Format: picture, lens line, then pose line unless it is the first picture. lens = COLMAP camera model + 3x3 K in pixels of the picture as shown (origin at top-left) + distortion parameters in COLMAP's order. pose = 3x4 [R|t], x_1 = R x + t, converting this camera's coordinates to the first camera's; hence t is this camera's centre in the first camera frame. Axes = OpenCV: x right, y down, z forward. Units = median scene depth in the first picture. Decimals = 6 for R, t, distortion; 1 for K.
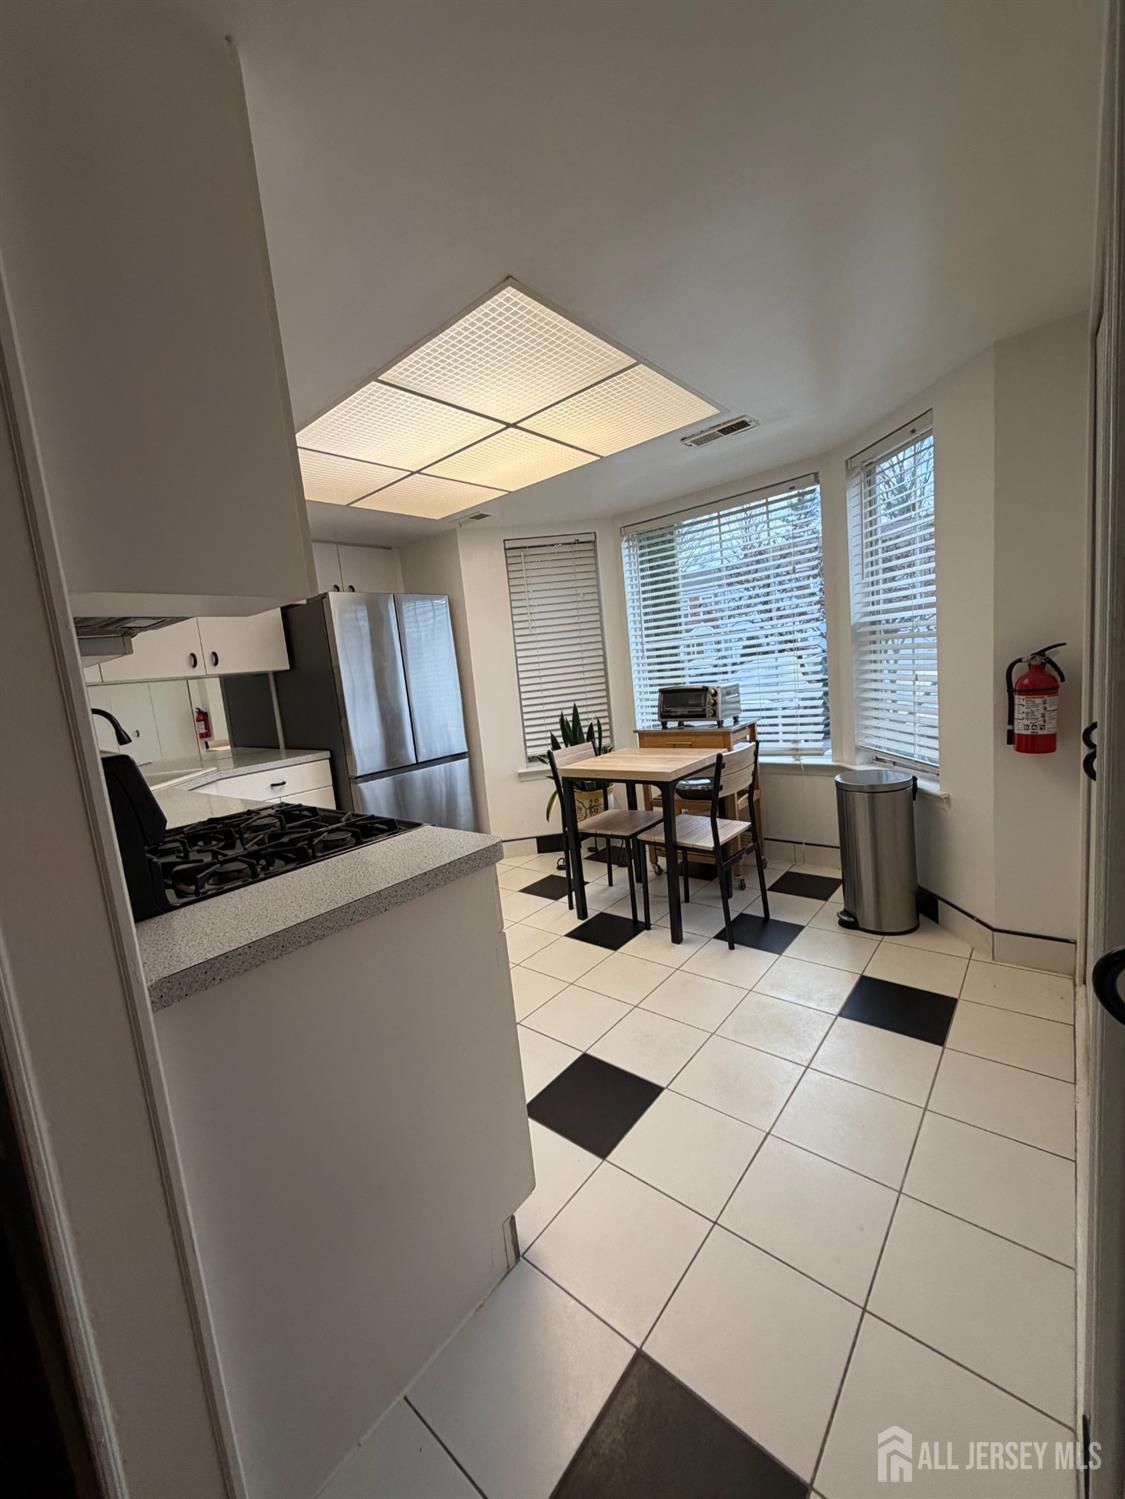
lens RADIAL K [[597.2, 0, 562.5], [0, 597.2, 749.5], [0, 0, 1]] dist [0.000755, 0.000028]
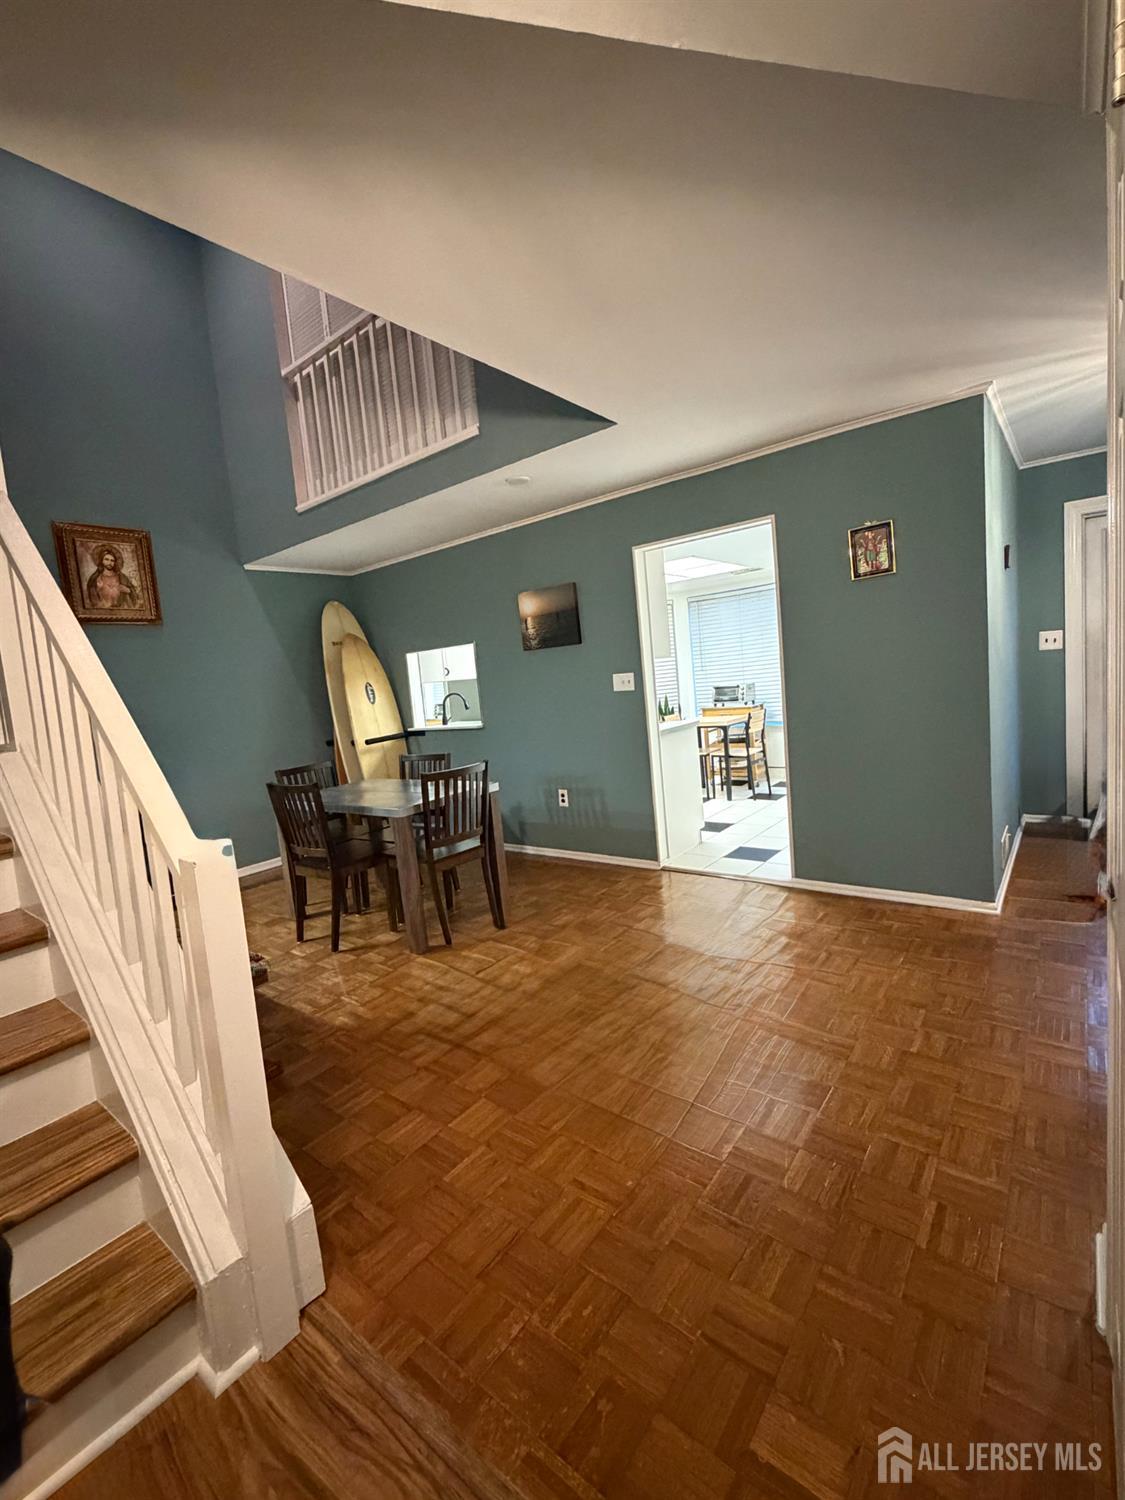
lens RADIAL K [[602.8, 0, 562.5], [0, 602.8, 750.0], [0, 0, 1]] dist [-0.000644, -0.000032]
pose [[0.999934, -0.003460, 0.010947, -0.334245], [0.003686, 0.999779, -0.020697, 0.138449], [-0.010873, 0.020736, 0.999726, -0.889739]]
